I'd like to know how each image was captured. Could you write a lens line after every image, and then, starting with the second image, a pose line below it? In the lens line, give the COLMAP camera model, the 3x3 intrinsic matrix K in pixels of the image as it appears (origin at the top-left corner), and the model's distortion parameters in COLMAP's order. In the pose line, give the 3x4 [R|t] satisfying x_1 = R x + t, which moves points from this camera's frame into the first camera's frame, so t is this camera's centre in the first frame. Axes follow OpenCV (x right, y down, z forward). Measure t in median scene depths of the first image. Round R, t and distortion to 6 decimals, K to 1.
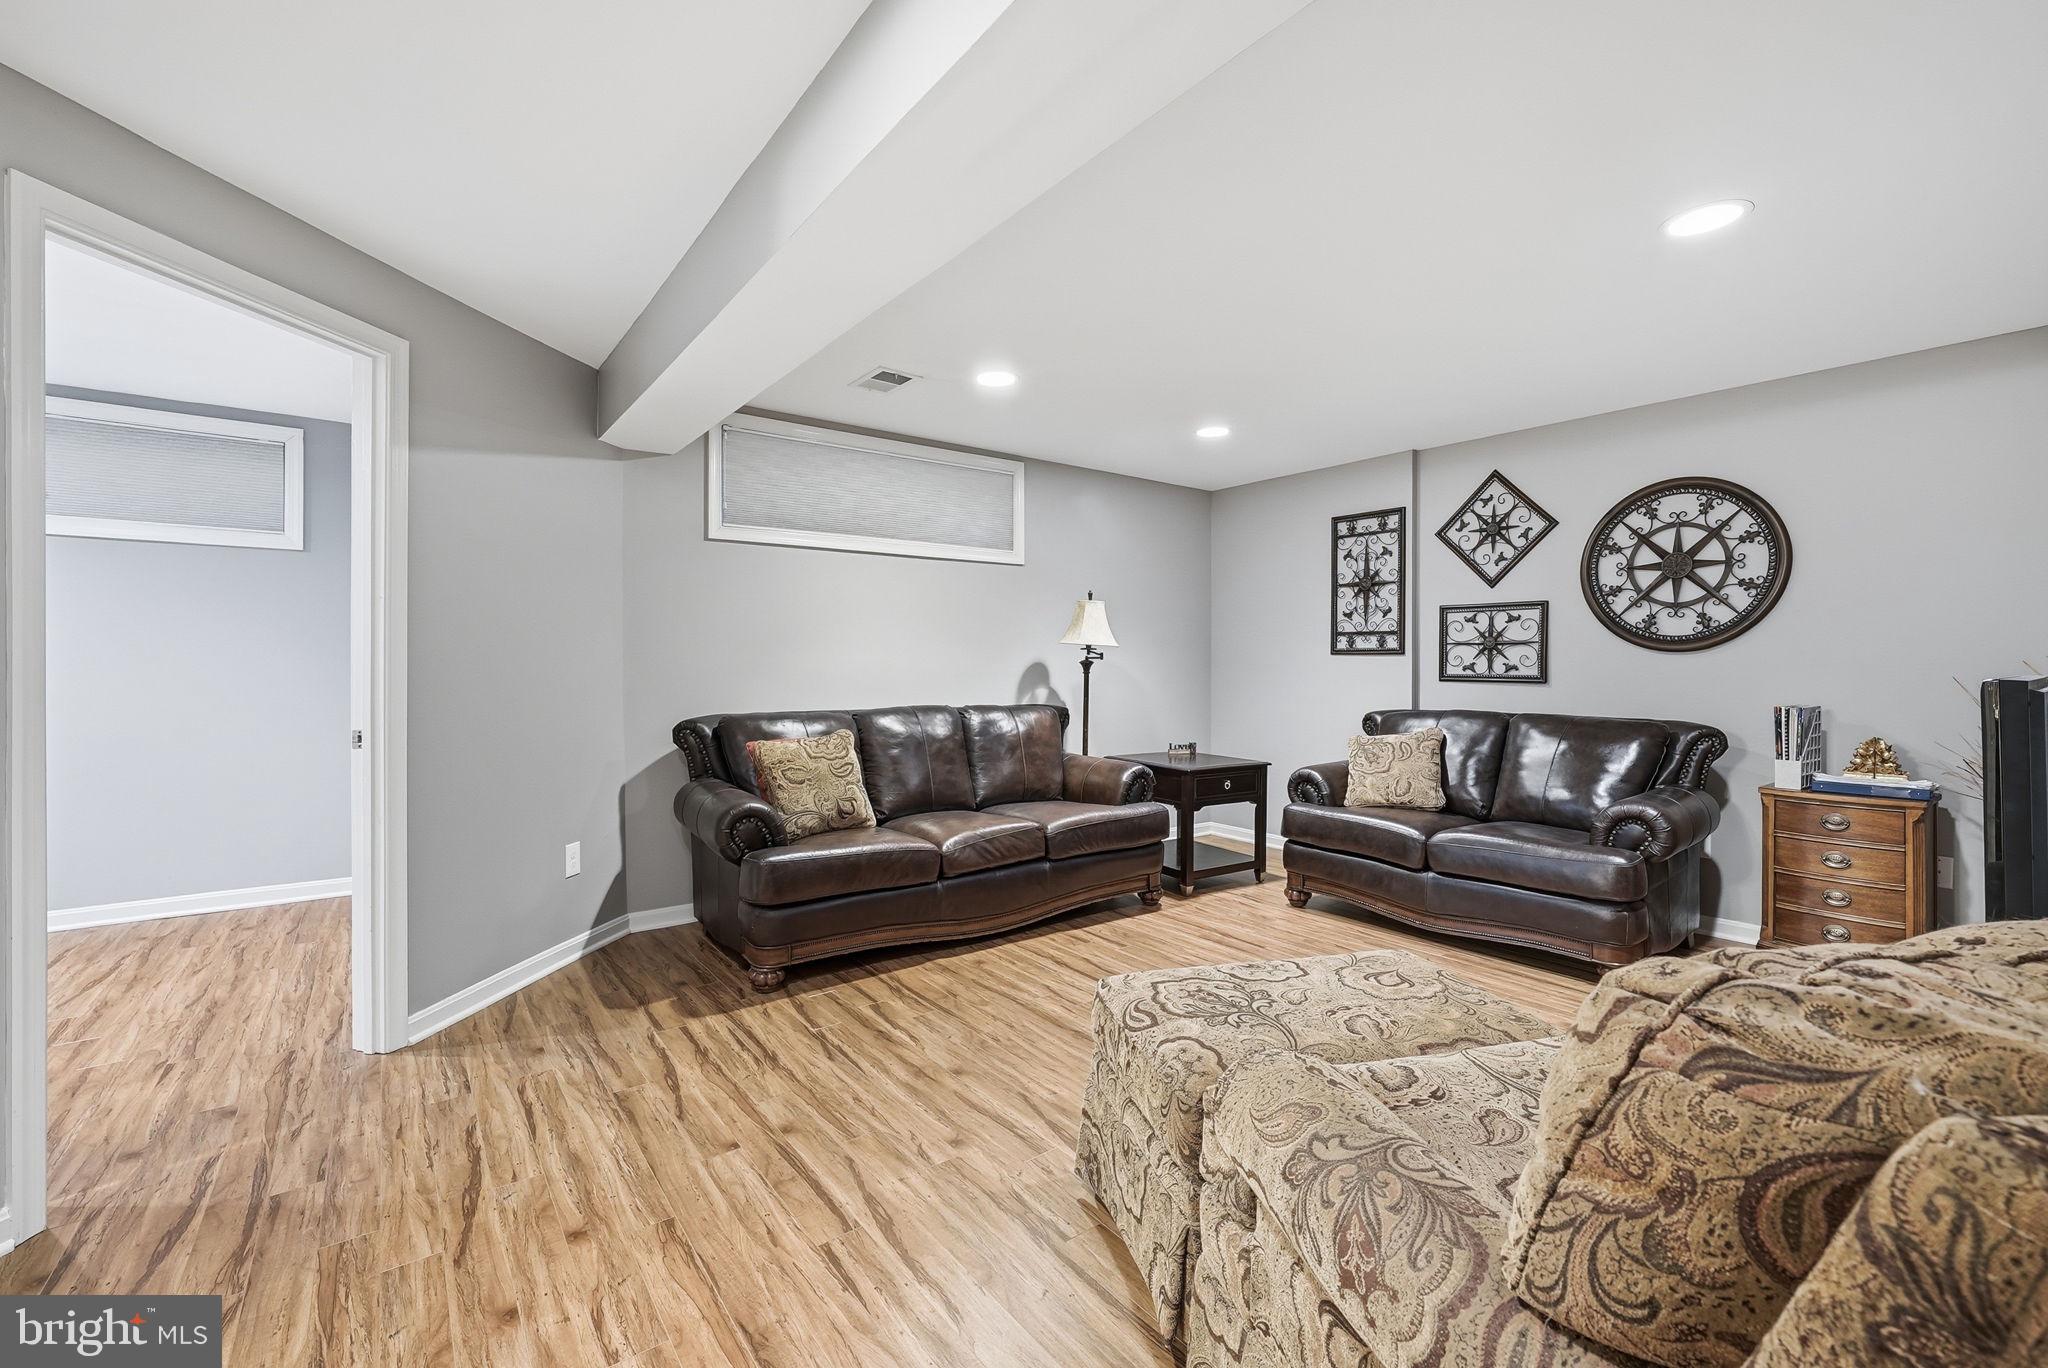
lens RADIAL K [[847.1, 0, 1019.4], [0, 847.1, 668.2], [0, 0, 1]] dist [-0.007486, 0.000455]
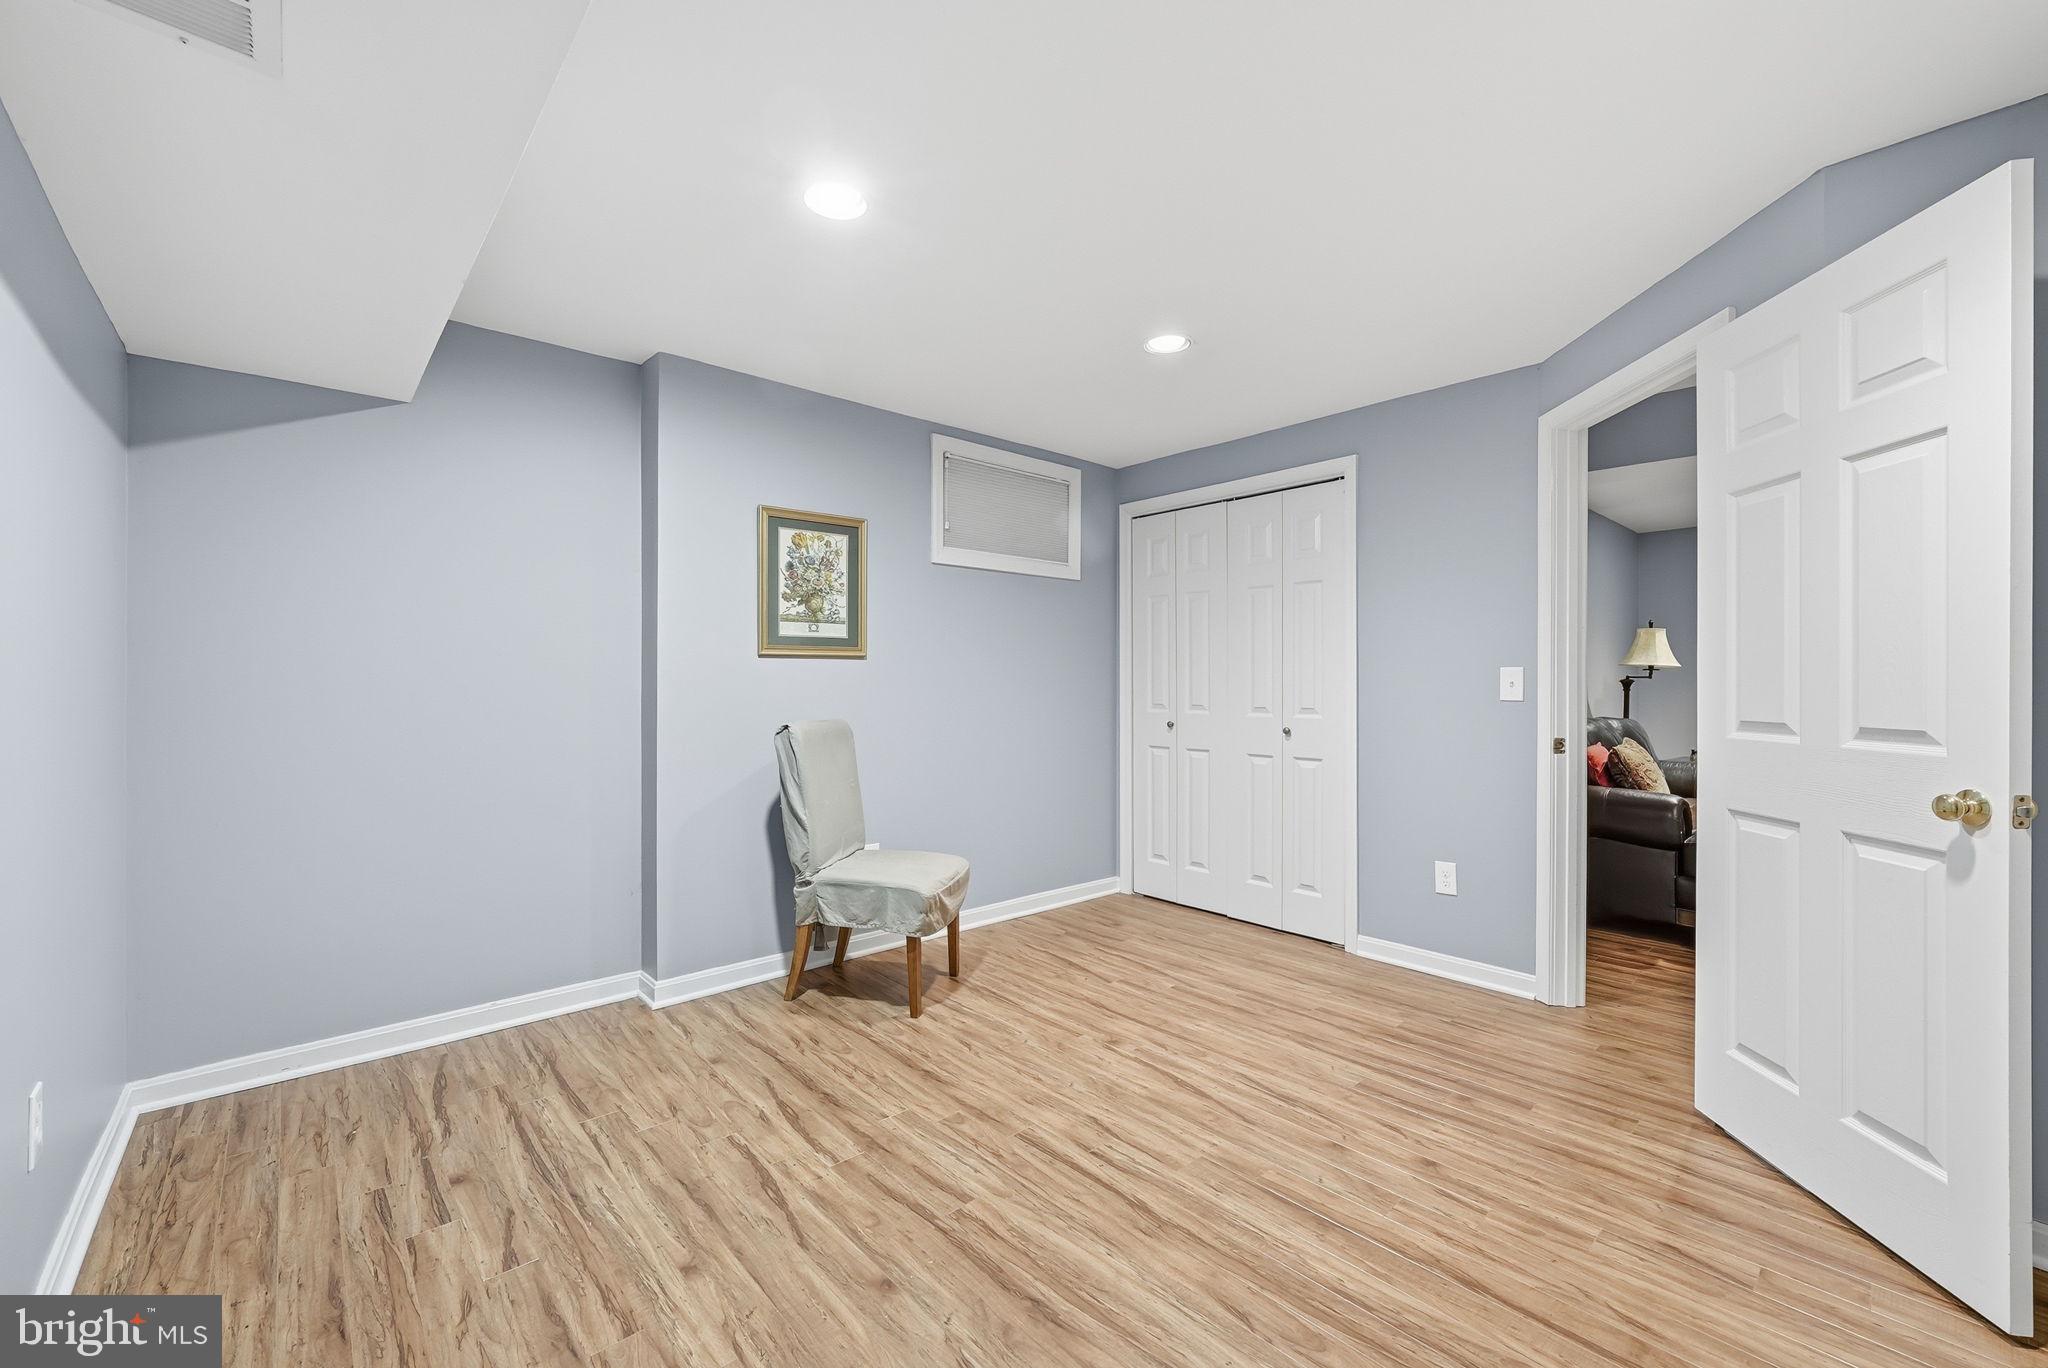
lens RADIAL K [[847.1, 0, 1019.4], [0, 847.1, 668.2], [0, 0, 1]] dist [-0.007486, 0.000455]
pose [[0.995360, 0.000511, 0.096217, -0.986983], [0.001495, 0.999783, -0.020771, -0.002469], [-0.096207, 0.020819, 0.995144, -0.079784]]
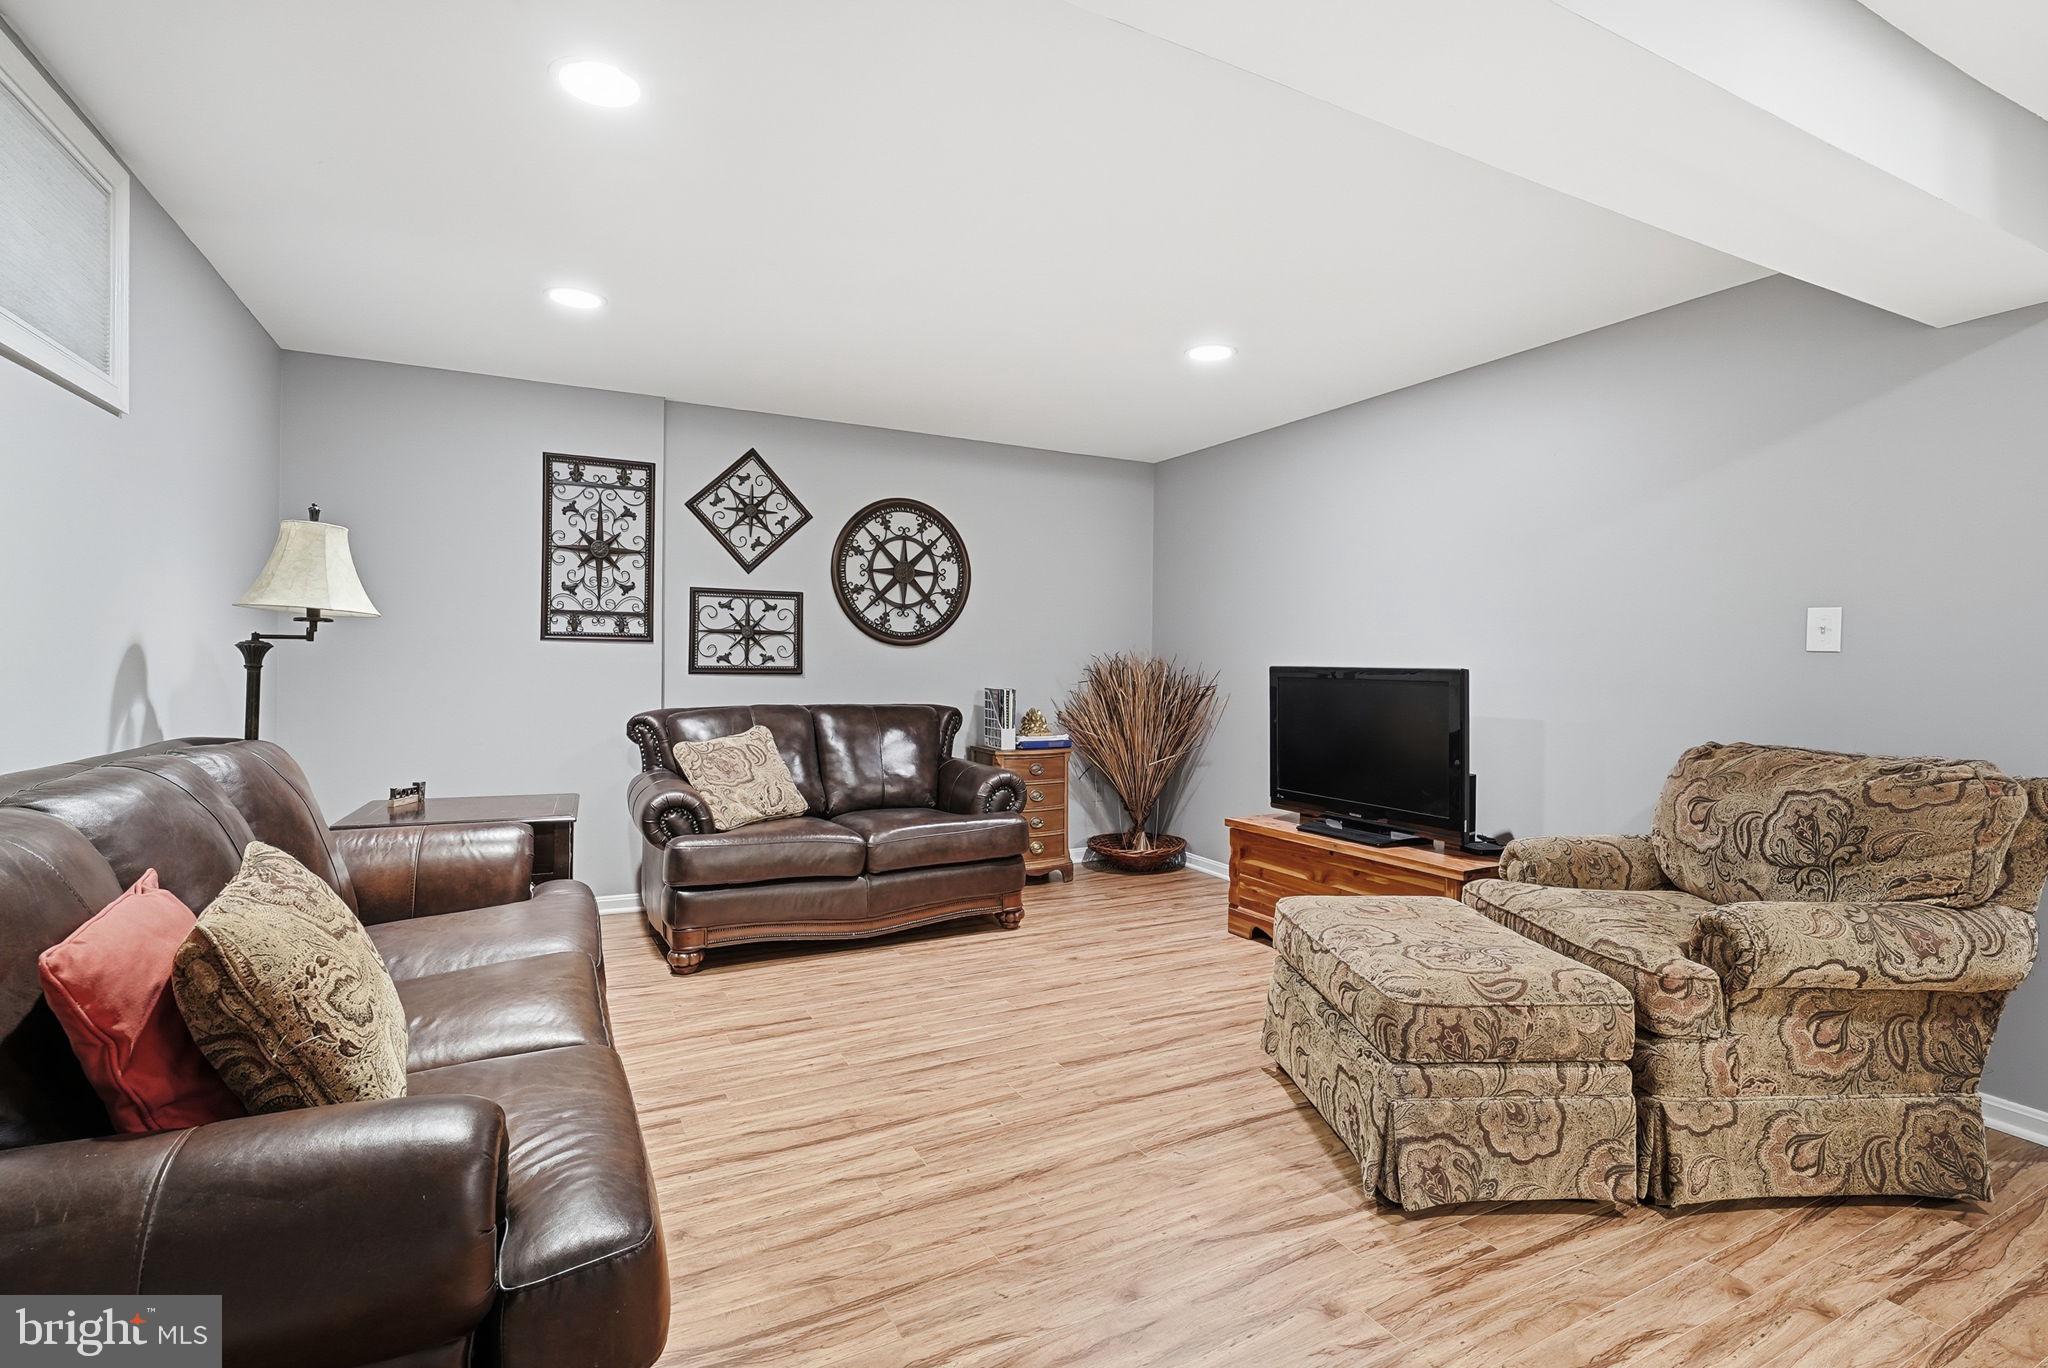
lens RADIAL K [[955.6, 0, 1021.3], [0, 955.6, 663.0], [0, 0, 1]] dist [-0.007377, -0.000014]
pose [[0.167085, -0.002983, 0.985938, -0.446349], [-0.004785, 0.999981, 0.003837, -0.001263], [-0.985931, -0.005359, 0.167068, 0.541312]]
